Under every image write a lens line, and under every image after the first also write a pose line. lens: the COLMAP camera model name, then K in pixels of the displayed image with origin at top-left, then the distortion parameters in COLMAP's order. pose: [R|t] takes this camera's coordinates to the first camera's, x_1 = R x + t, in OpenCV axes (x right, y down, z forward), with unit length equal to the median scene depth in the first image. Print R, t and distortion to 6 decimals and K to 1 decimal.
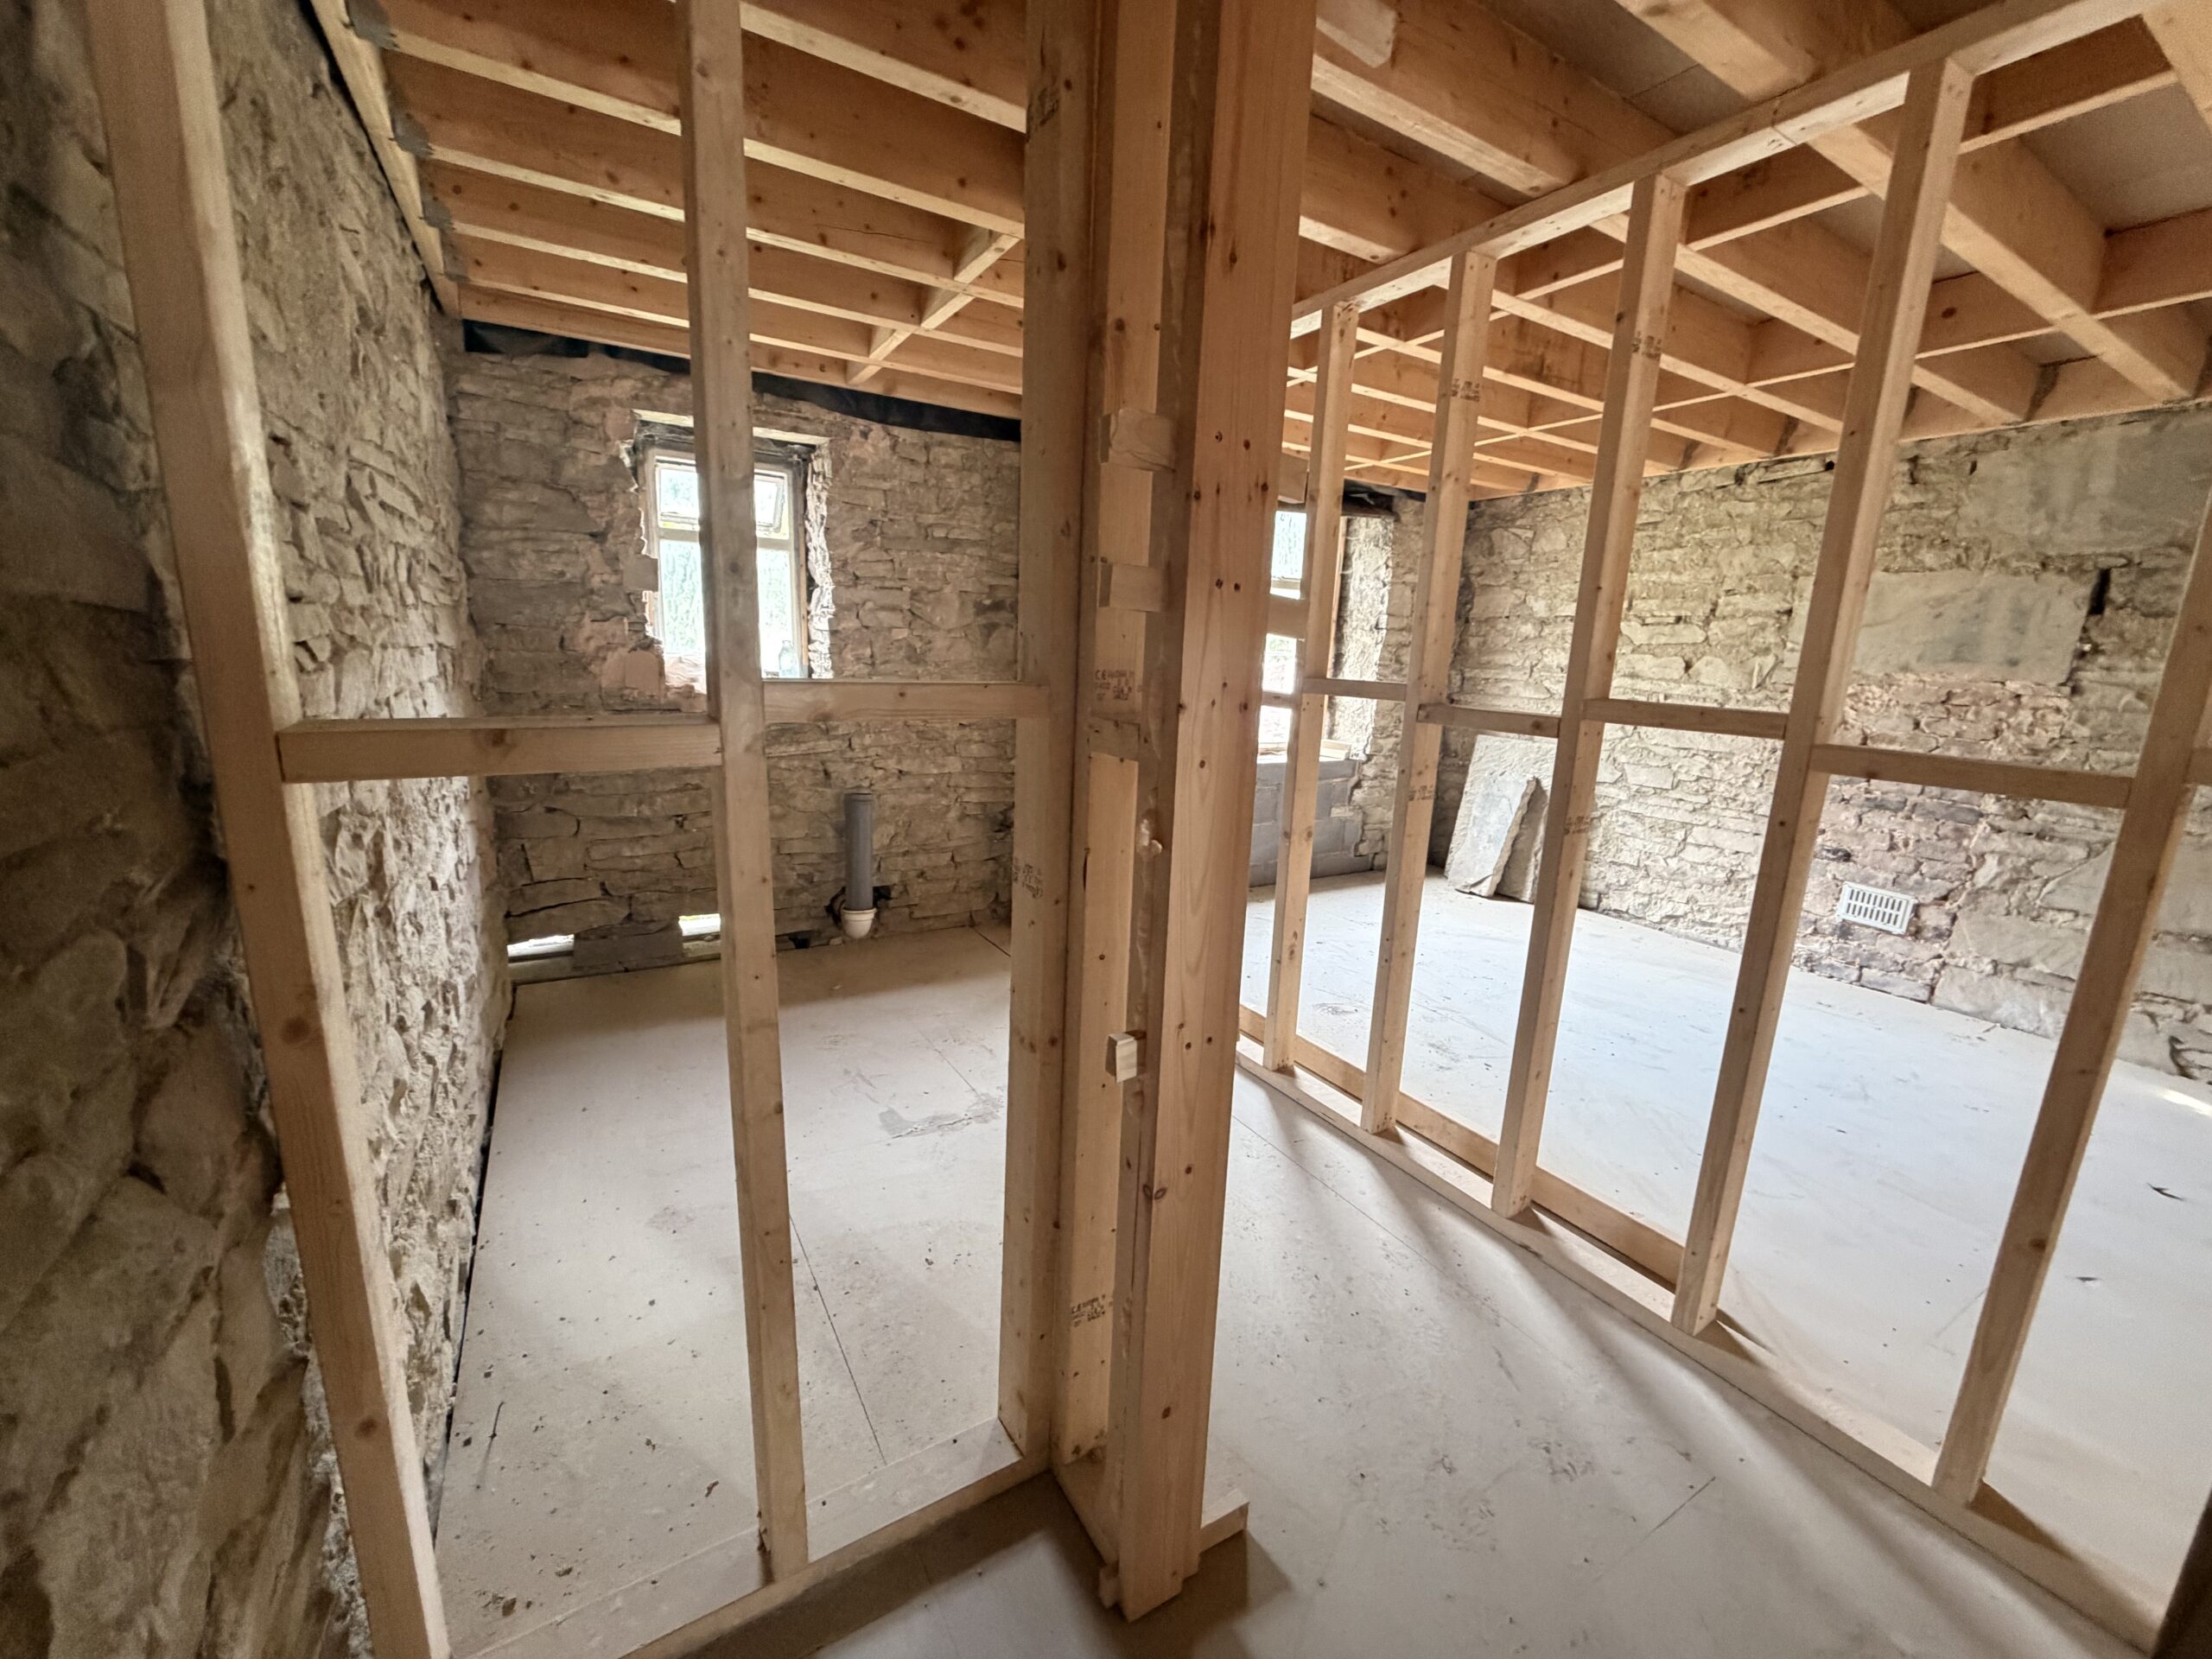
lens RADIAL K [[879.3, 0, 1088.5], [0, 879.3, 845.4], [0, 0, 1]] dist [-0.000112, 0.000212]
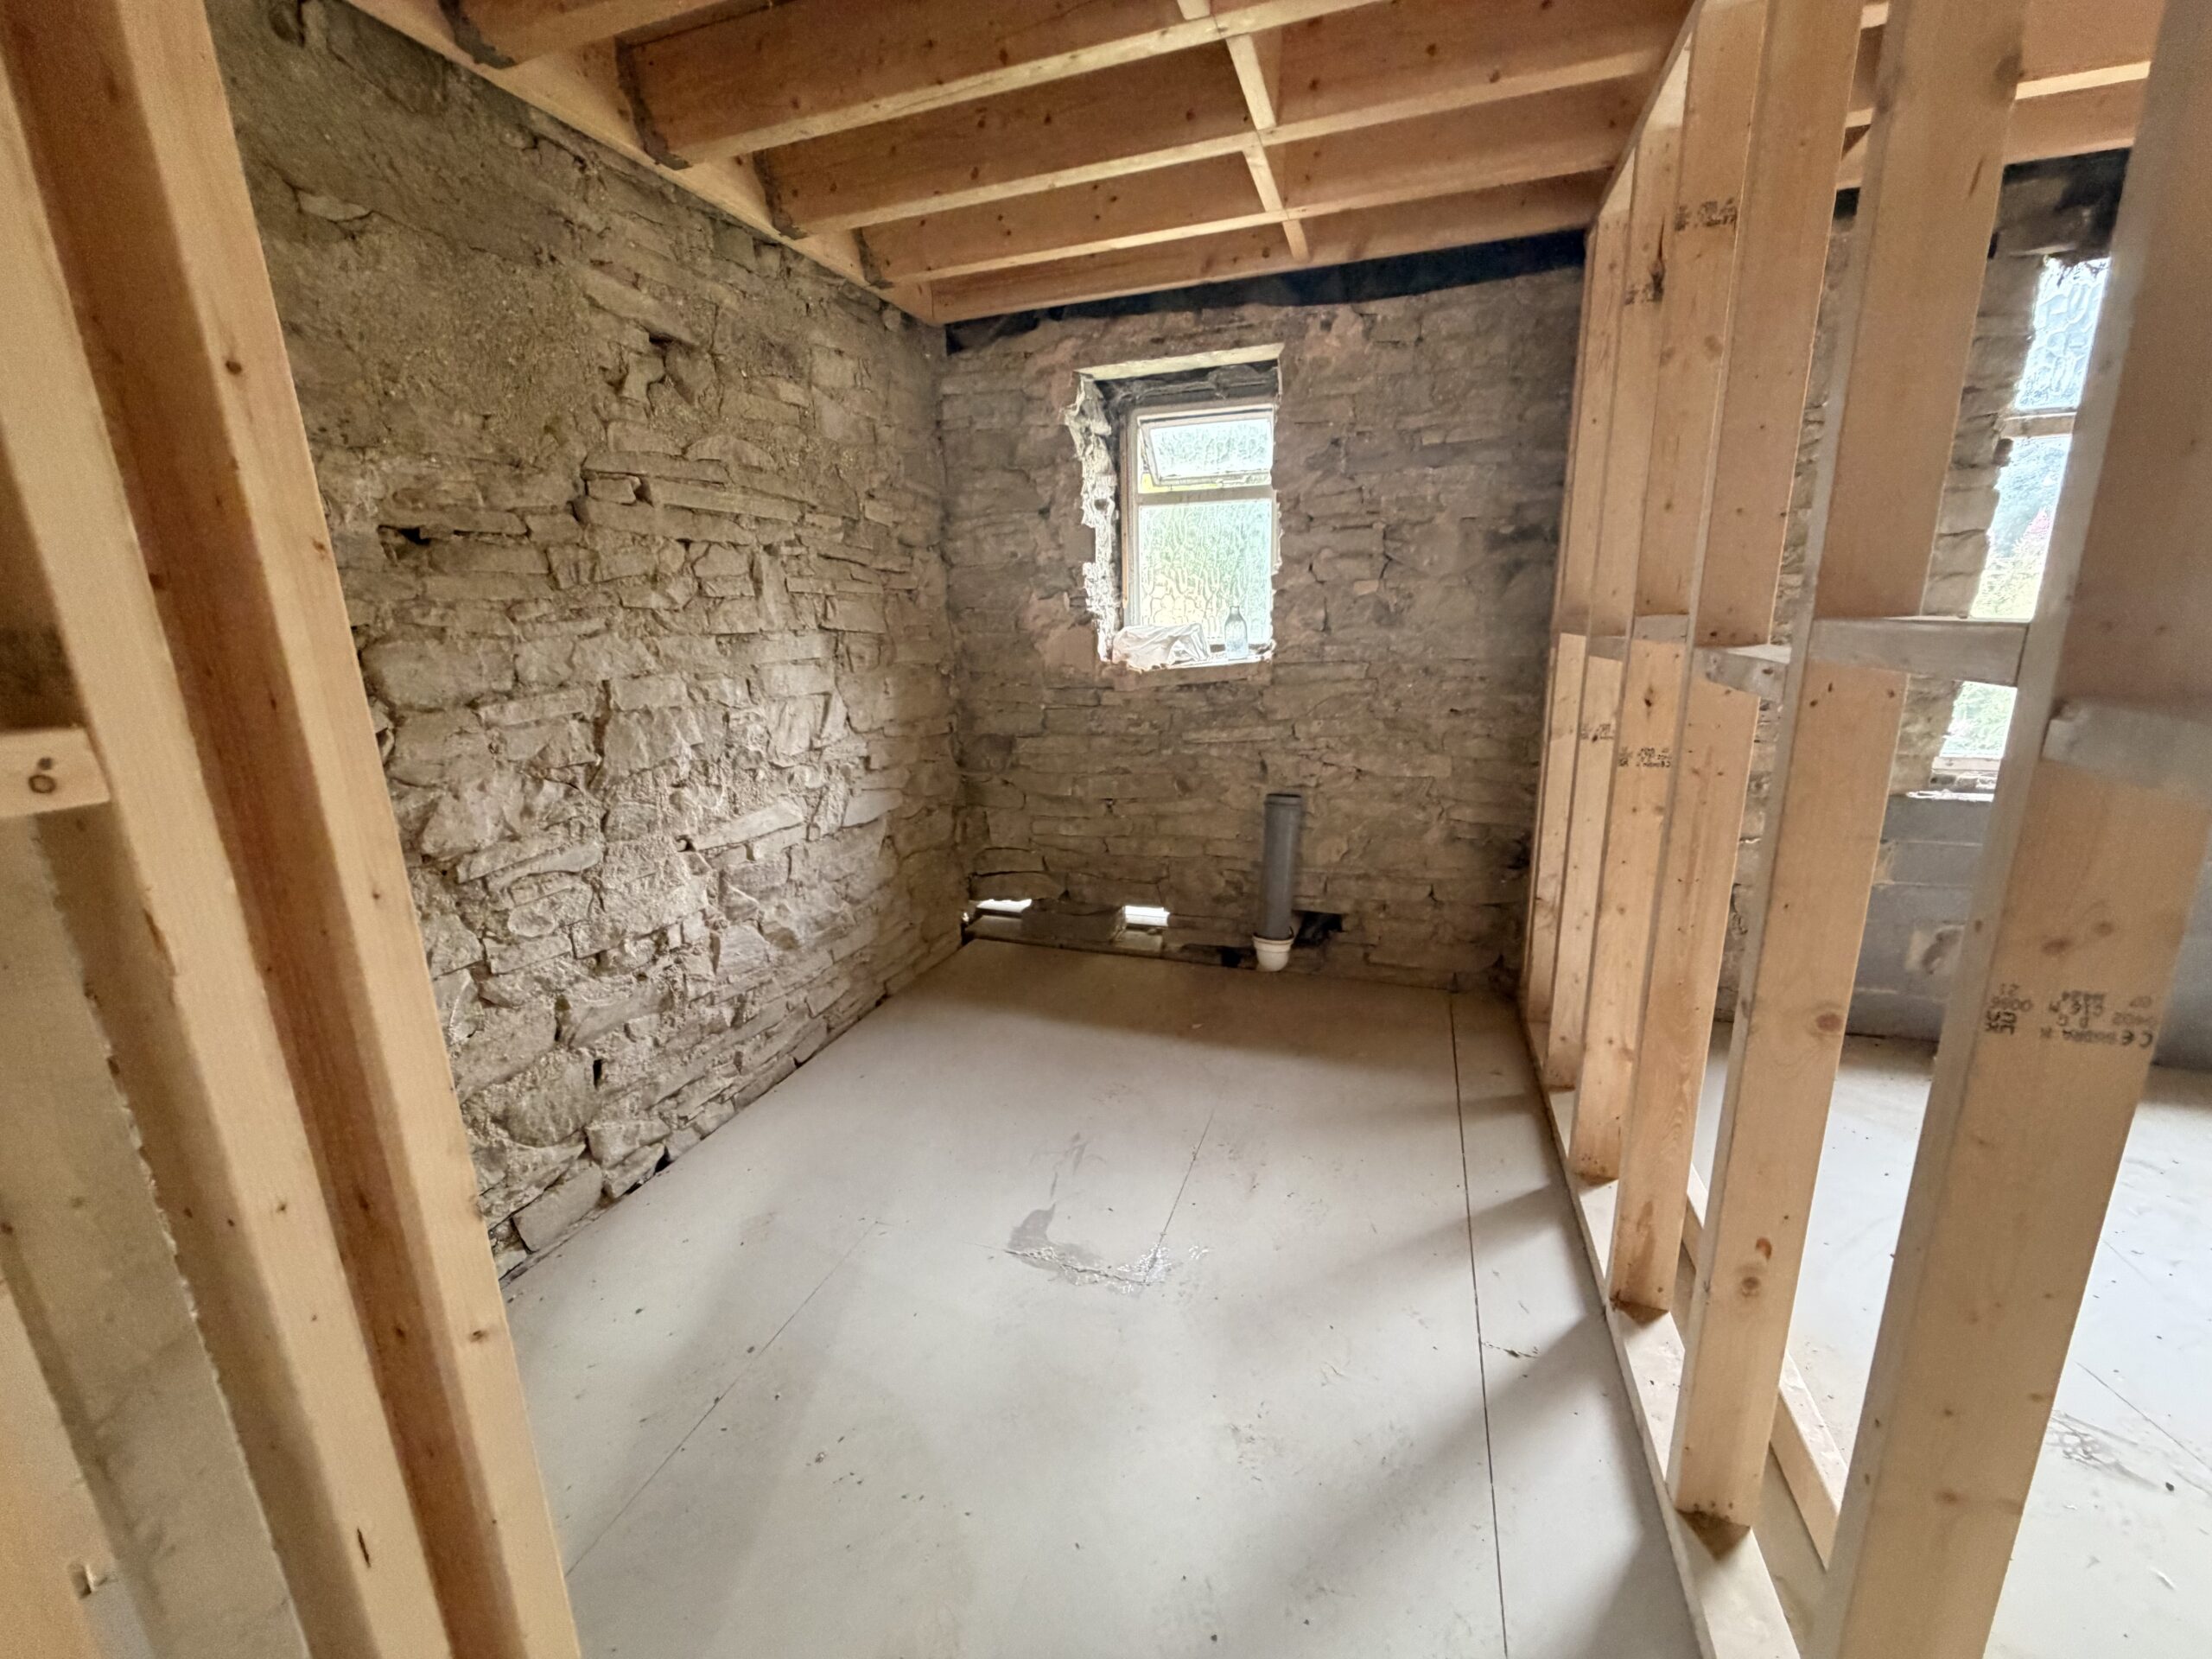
lens RADIAL K [[879.3, 0, 1084.4], [0, 879.3, 836.2], [0, 0, 1]] dist [-0.000112, 0.000212]
pose [[0.643987, 0.134000, -0.753209, 0.231847], [-0.118937, 0.990106, 0.074455, -0.060610], [0.755734, 0.041636, 0.653553, 0.351709]]
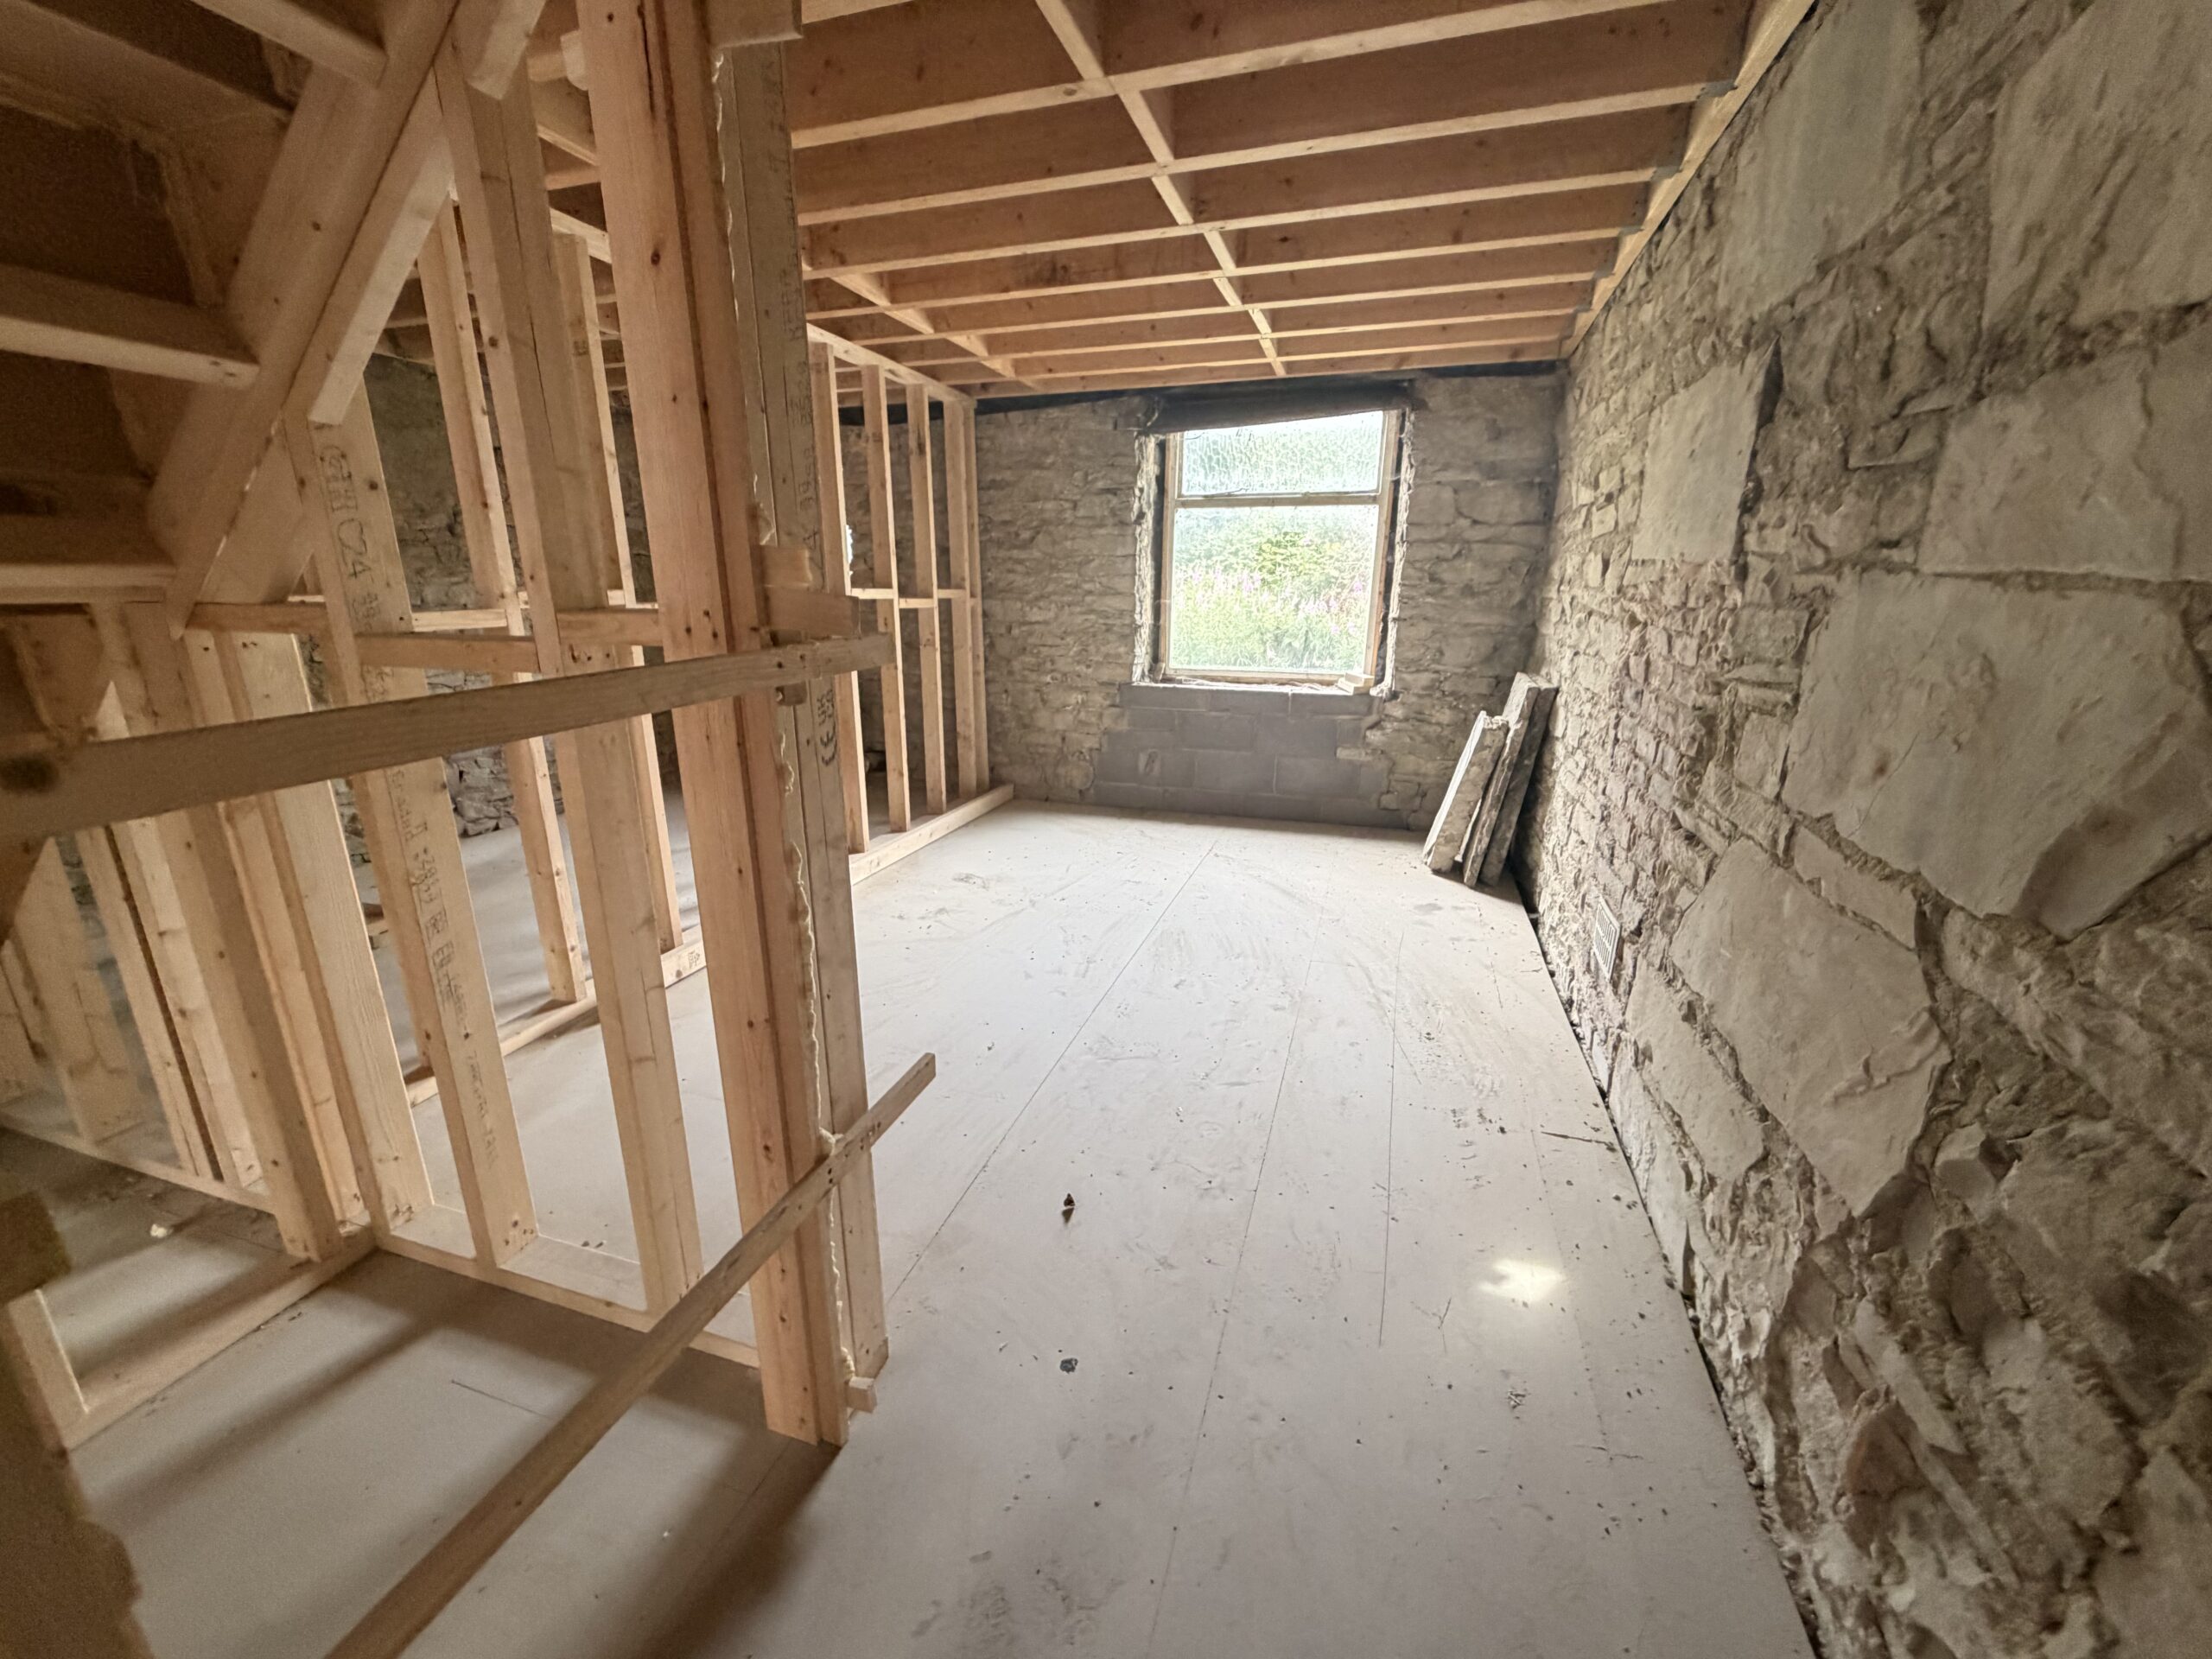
lens RADIAL K [[879.3, 0, 1093.3], [0, 879.3, 835.1], [0, 0, 1]] dist [-0.000112, 0.000212]
pose [[0.655994, 0.170765, -0.735194, 1.172636], [-0.145386, 0.984417, 0.098928, -0.010401], [0.740631, 0.041991, 0.670599, 0.316863]]
